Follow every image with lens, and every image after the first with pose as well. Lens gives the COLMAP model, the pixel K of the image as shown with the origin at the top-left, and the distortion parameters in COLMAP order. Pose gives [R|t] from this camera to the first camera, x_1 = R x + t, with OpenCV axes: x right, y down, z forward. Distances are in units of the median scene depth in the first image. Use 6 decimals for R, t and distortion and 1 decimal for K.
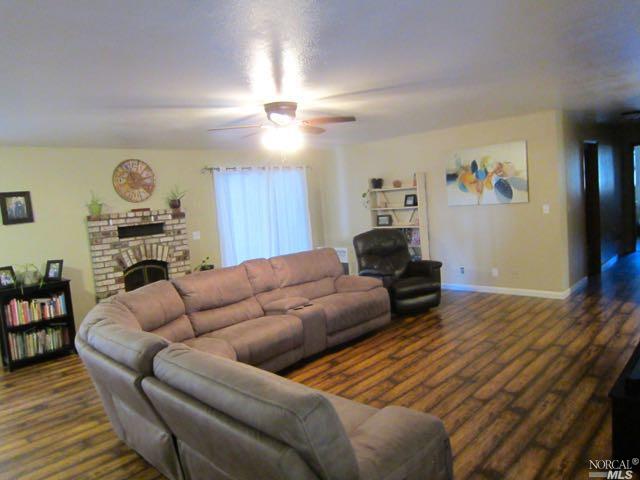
lens RADIAL K [[449.9, 0, 320.0], [0, 449.9, 240.0], [0, 0, 1]] dist [-0.037175, 0.003614]
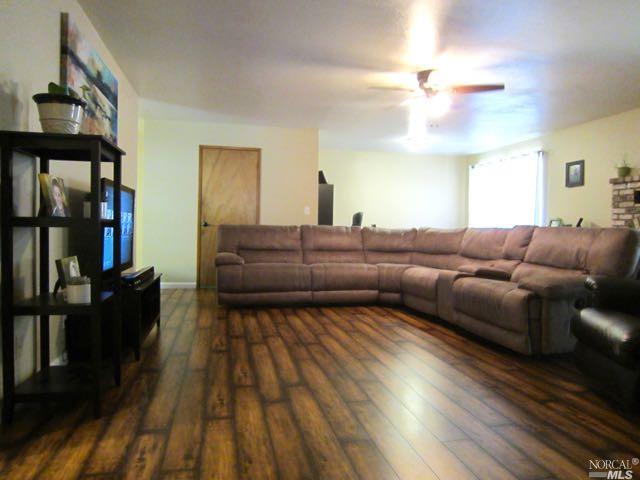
lens RADIAL K [[449.9, 0, 320.0], [0, 449.9, 240.0], [0, 0, 1]] dist [-0.037175, 0.003614]
pose [[-0.555189, 0.096392, -0.826119, 0.687199], [-0.045029, 0.988321, 0.145579, -0.032469], [0.830504, 0.118023, -0.544365, 0.962941]]
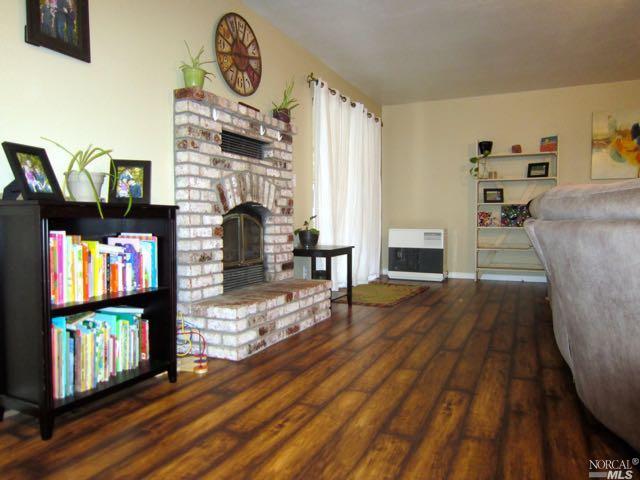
lens RADIAL K [[449.9, 0, 320.0], [0, 449.9, 240.0], [0, 0, 1]] dist [-0.037175, 0.003614]
pose [[0.946023, 0.064002, 0.317718, -0.498761], [-0.045906, 0.996885, -0.064127, 0.126418], [-0.320833, 0.046081, 0.946014, 0.482625]]
